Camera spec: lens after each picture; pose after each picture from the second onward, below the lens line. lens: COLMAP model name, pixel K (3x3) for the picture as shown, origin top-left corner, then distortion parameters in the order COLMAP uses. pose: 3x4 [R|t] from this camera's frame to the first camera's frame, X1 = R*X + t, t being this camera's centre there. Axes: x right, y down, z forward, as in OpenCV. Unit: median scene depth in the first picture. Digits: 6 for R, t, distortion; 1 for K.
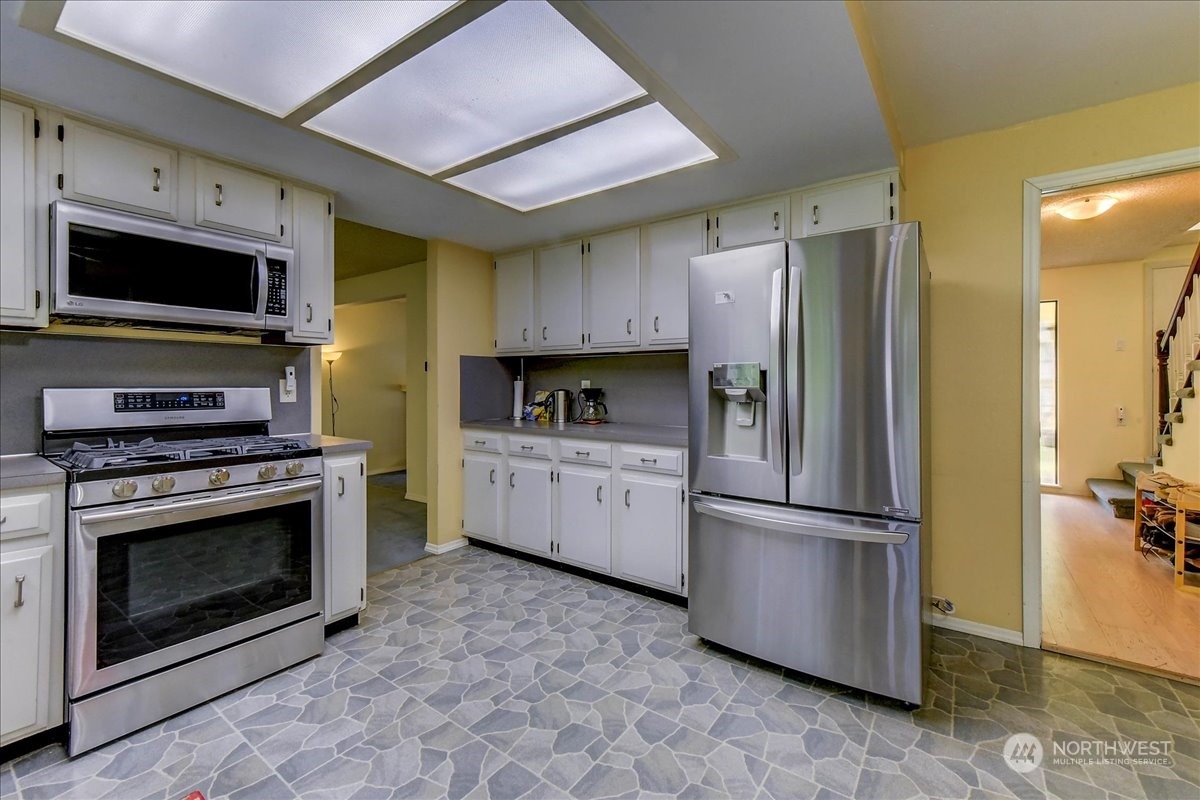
lens RADIAL K [[495.7, 0, 604.8], [0, 495.7, 378.6], [0, 0, 1]] dist [0.001221, 0.000008]
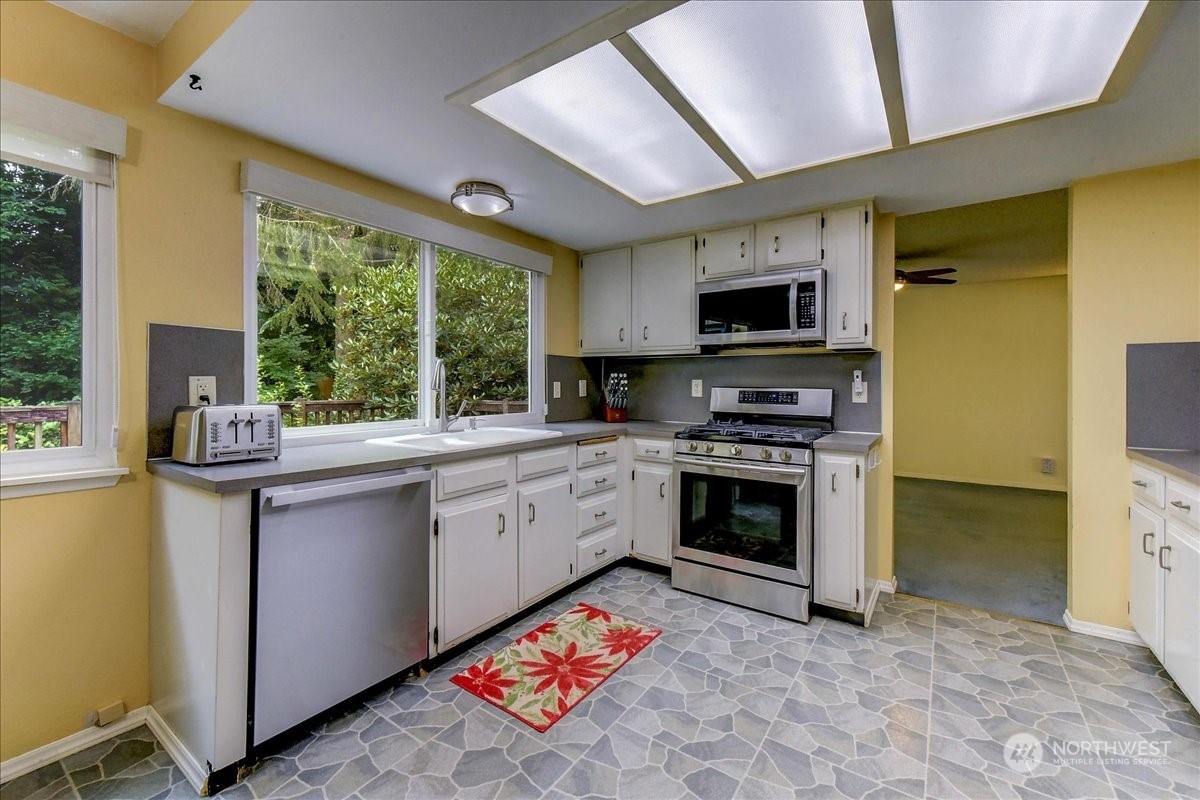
lens RADIAL K [[495.7, 0, 620.9], [0, 495.7, 382.7], [0, 0, 1]] dist [0.001221, 0.000008]
pose [[0.038010, -0.000260, -0.999277, 0.528647], [0.000550, 1.000000, -0.000239, 0.003318], [0.999277, -0.000541, 0.038010, 0.515795]]
